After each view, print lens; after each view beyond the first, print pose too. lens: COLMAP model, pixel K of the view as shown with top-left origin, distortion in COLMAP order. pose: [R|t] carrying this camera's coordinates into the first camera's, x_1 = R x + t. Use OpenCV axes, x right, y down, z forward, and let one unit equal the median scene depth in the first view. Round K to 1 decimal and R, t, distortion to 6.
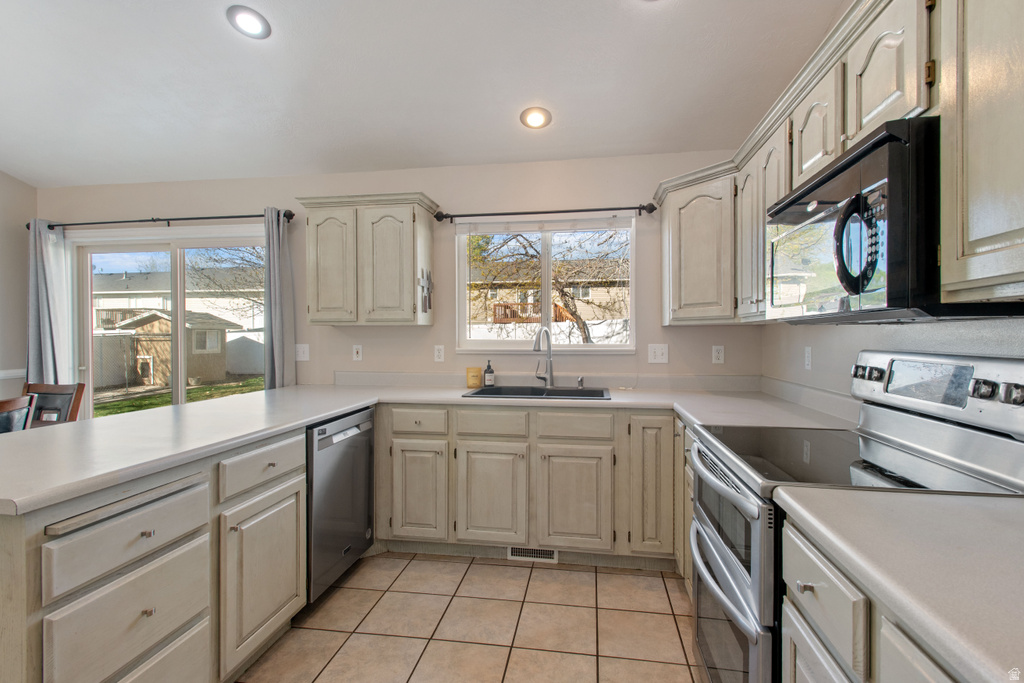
lens RADIAL K [[485.7, 0, 512.0], [0, 485.7, 341.5], [0, 0, 1]] dist [-0.008777, -0.000935]
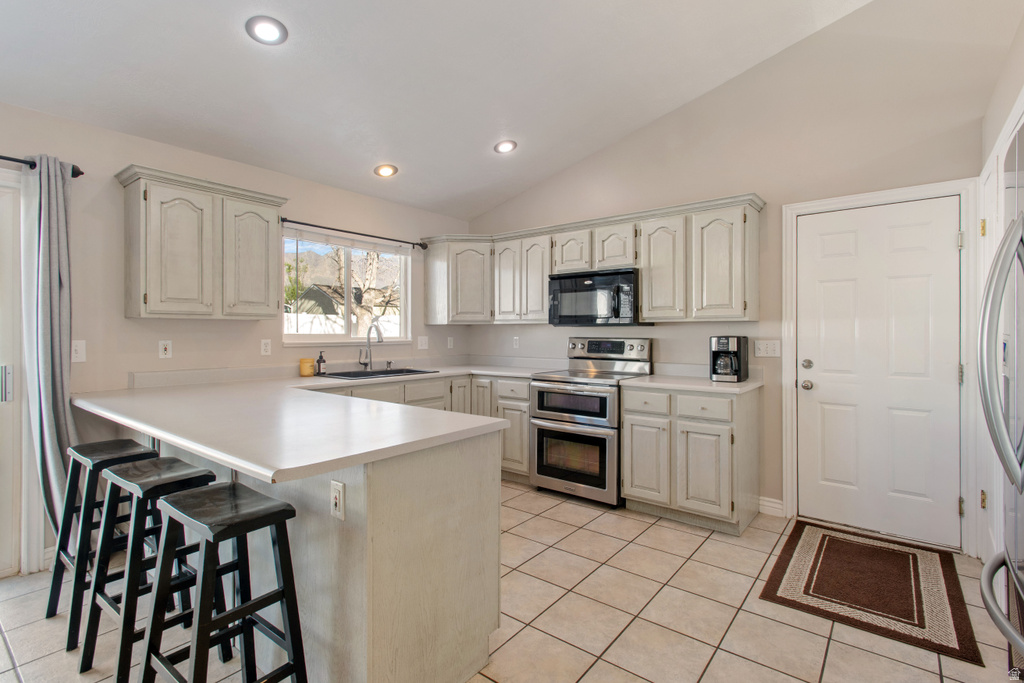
lens RADIAL K [[485.7, 0, 512.0], [0, 485.7, 341.5], [0, 0, 1]] dist [-0.008777, -0.000935]
pose [[0.494494, -0.015462, 0.869043, -0.848531], [0.007383, 0.999880, 0.013589, 0.001952], [-0.869149, -0.000304, 0.494549, 0.021921]]
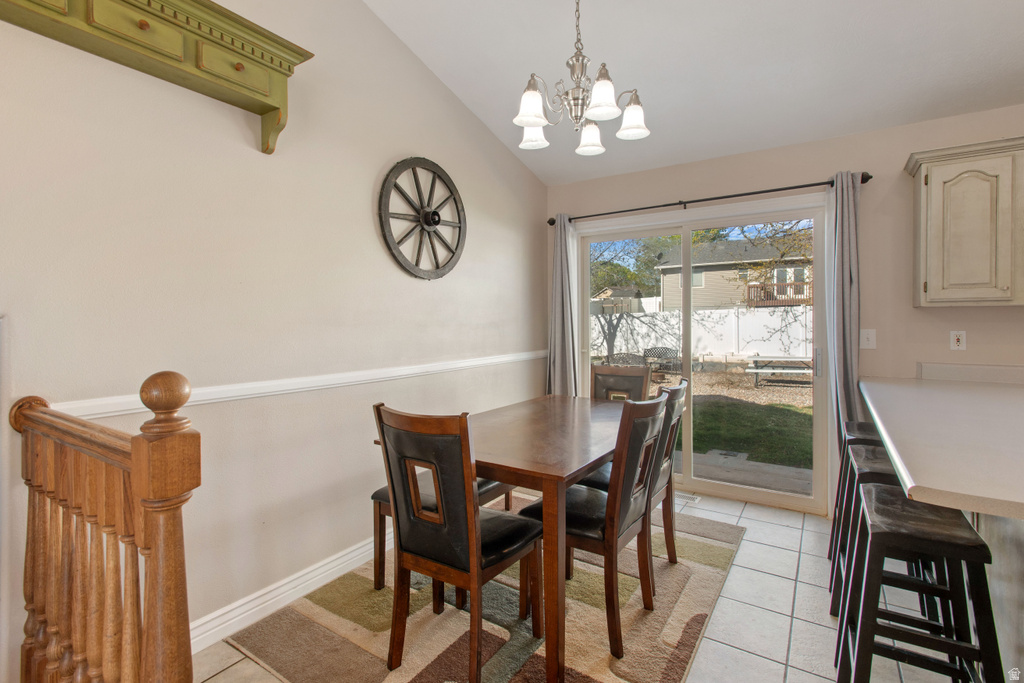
lens RADIAL K [[484.9, 0, 517.1], [0, 484.9, 329.3], [0, 0, 1]] dist [0.001761, -0.000541]
pose [[0.899110, 0.005681, -0.437687, -0.687037], [-0.003065, 0.999973, 0.006683, 0.001956], [0.437713, -0.004668, 0.899103, -0.045825]]
